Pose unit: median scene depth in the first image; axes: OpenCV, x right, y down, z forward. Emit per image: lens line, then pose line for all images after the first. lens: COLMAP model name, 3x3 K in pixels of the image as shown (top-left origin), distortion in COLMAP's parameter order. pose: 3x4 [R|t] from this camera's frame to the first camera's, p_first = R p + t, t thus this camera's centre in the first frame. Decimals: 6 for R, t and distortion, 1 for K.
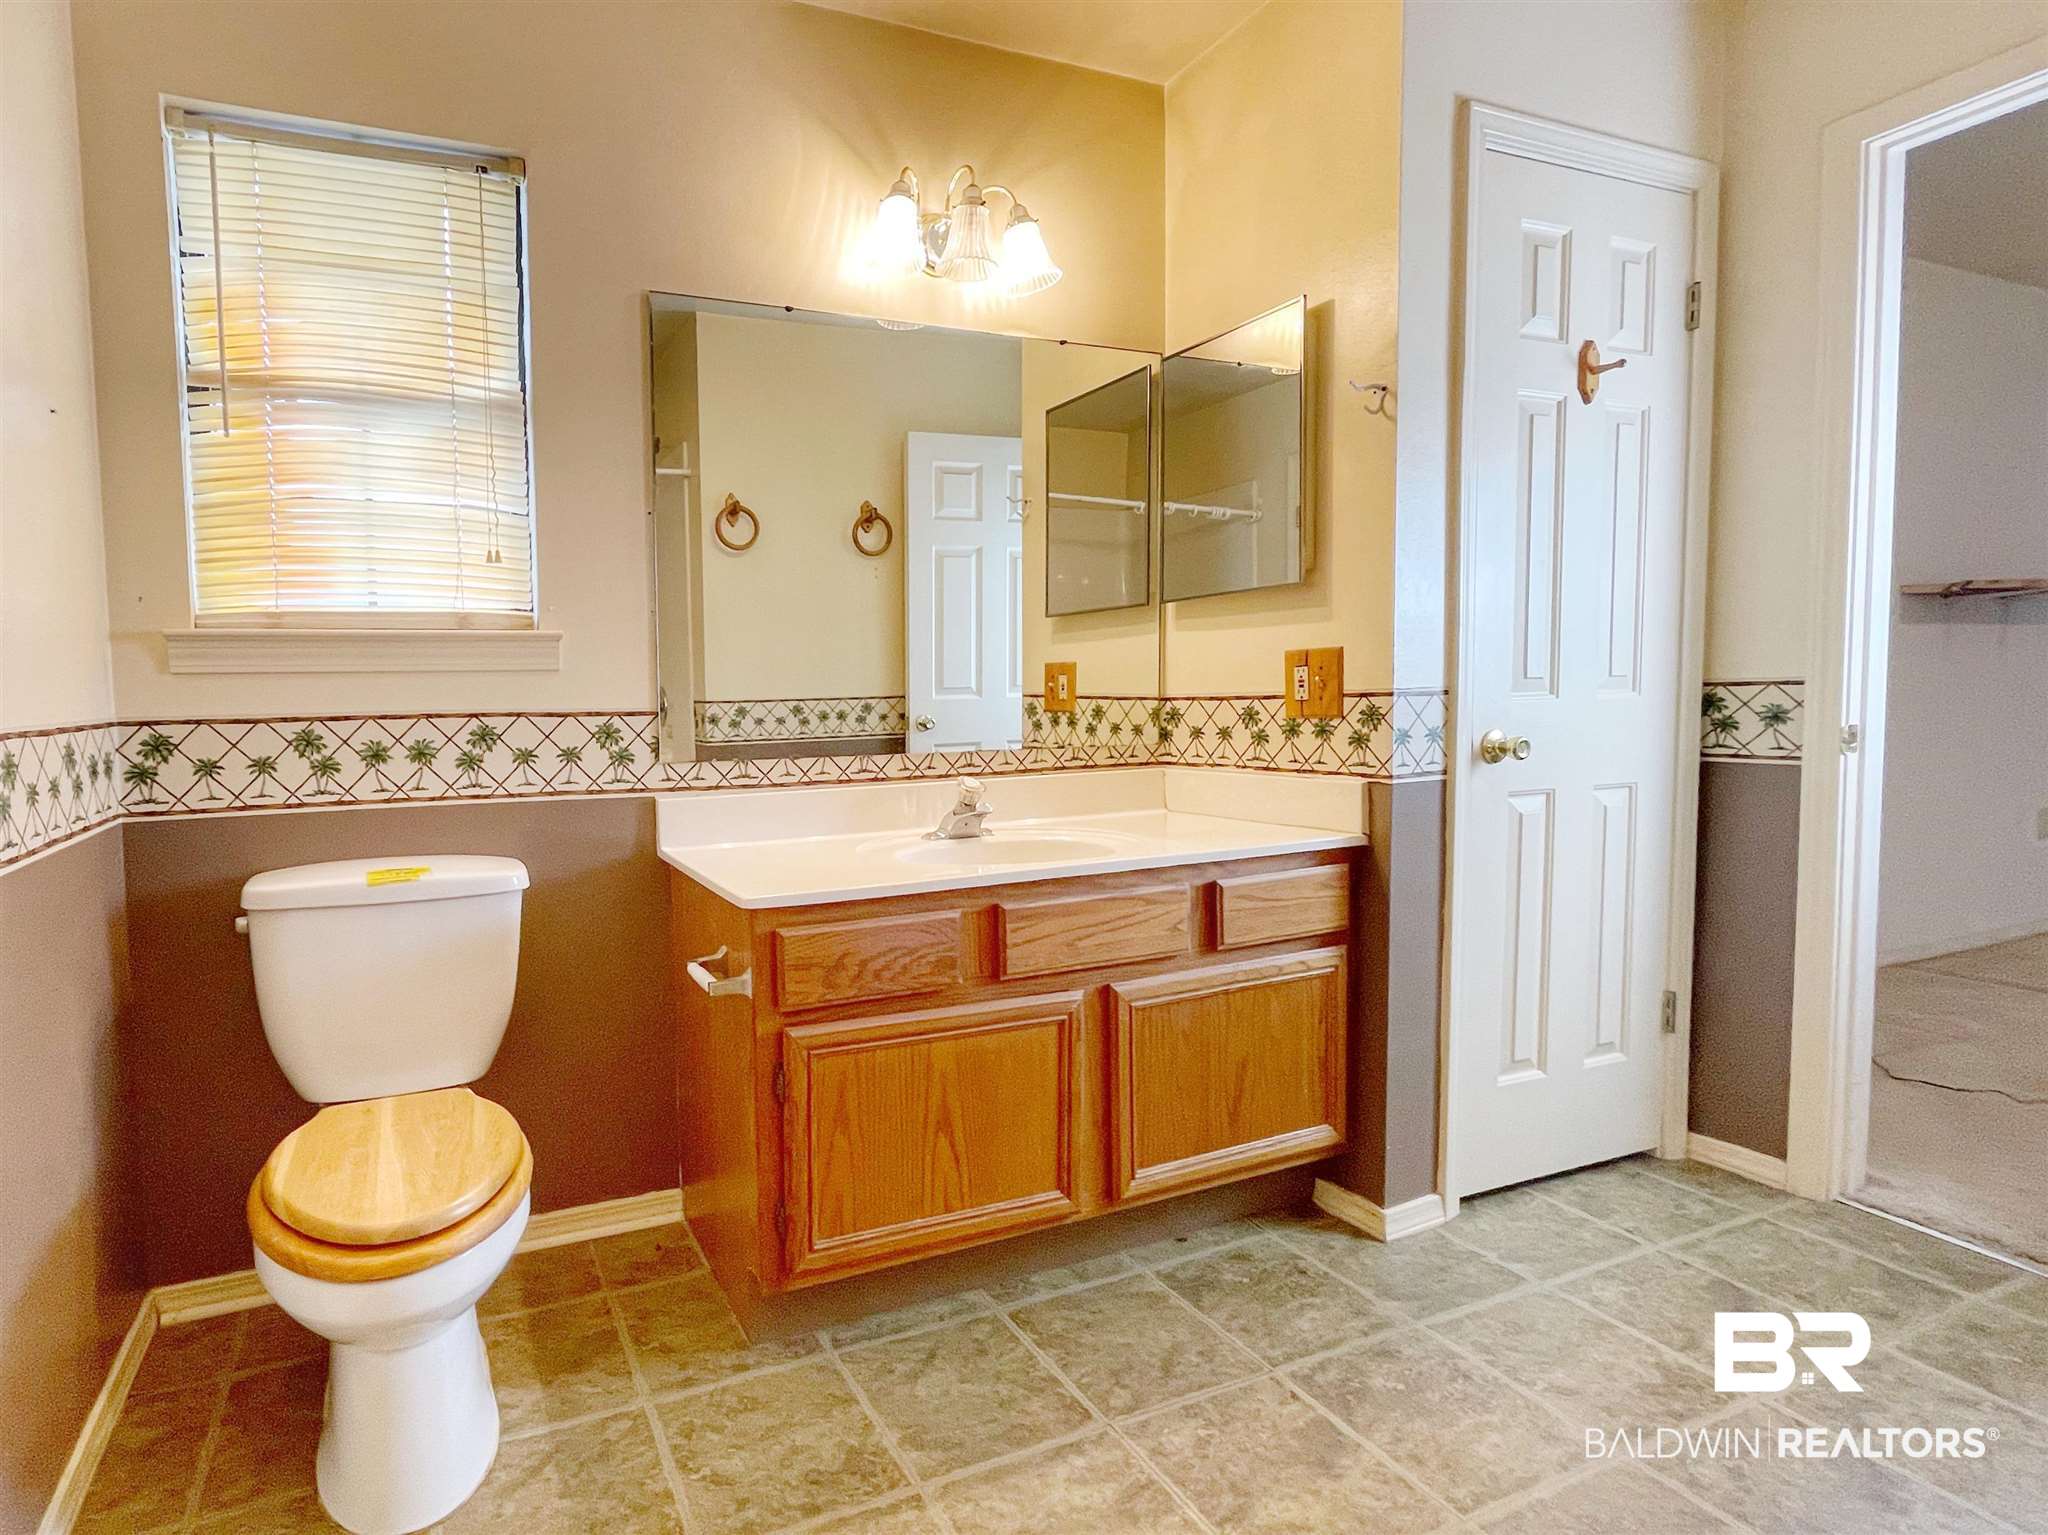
lens RADIAL K [[825.6, 0, 1023.0], [0, 825.6, 685.0], [0, 0, 1]] dist [0.002582, 0.000115]
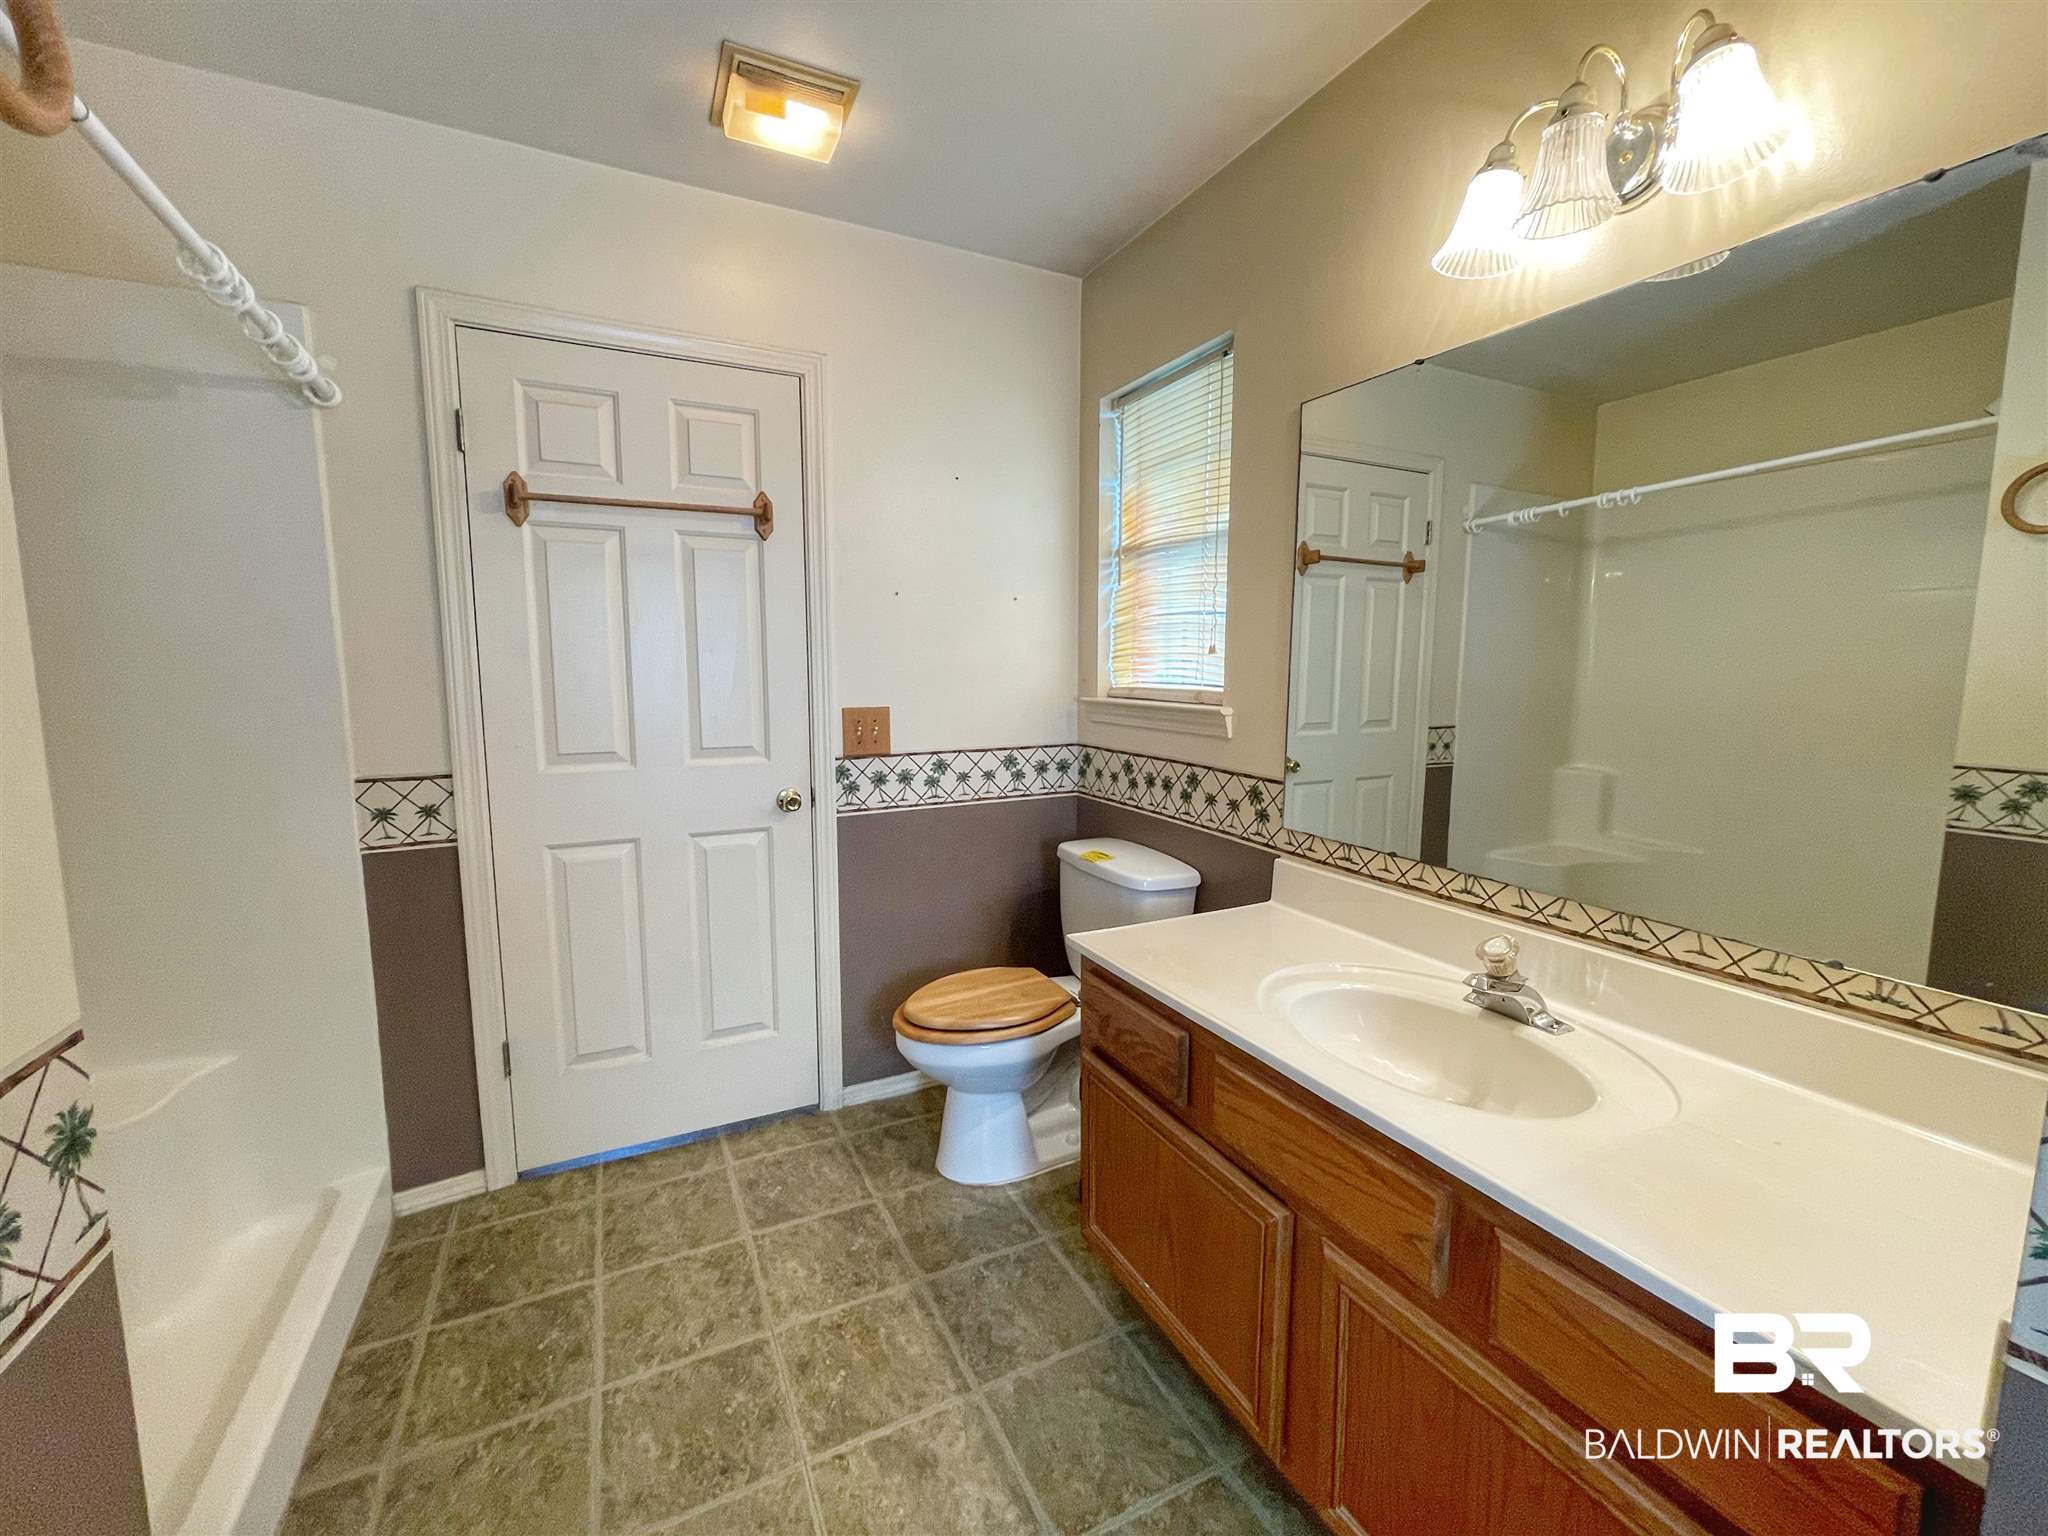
lens RADIAL K [[816.3, 0, 1021.7], [0, 816.3, 746.7], [0, 0, 1]] dist [-0.002712, -0.000083]
pose [[0.124339, 0.119805, -0.984980, 0.683868], [-0.050116, 0.992175, 0.114354, -0.141959], [0.990973, 0.035145, 0.129370, 0.558901]]
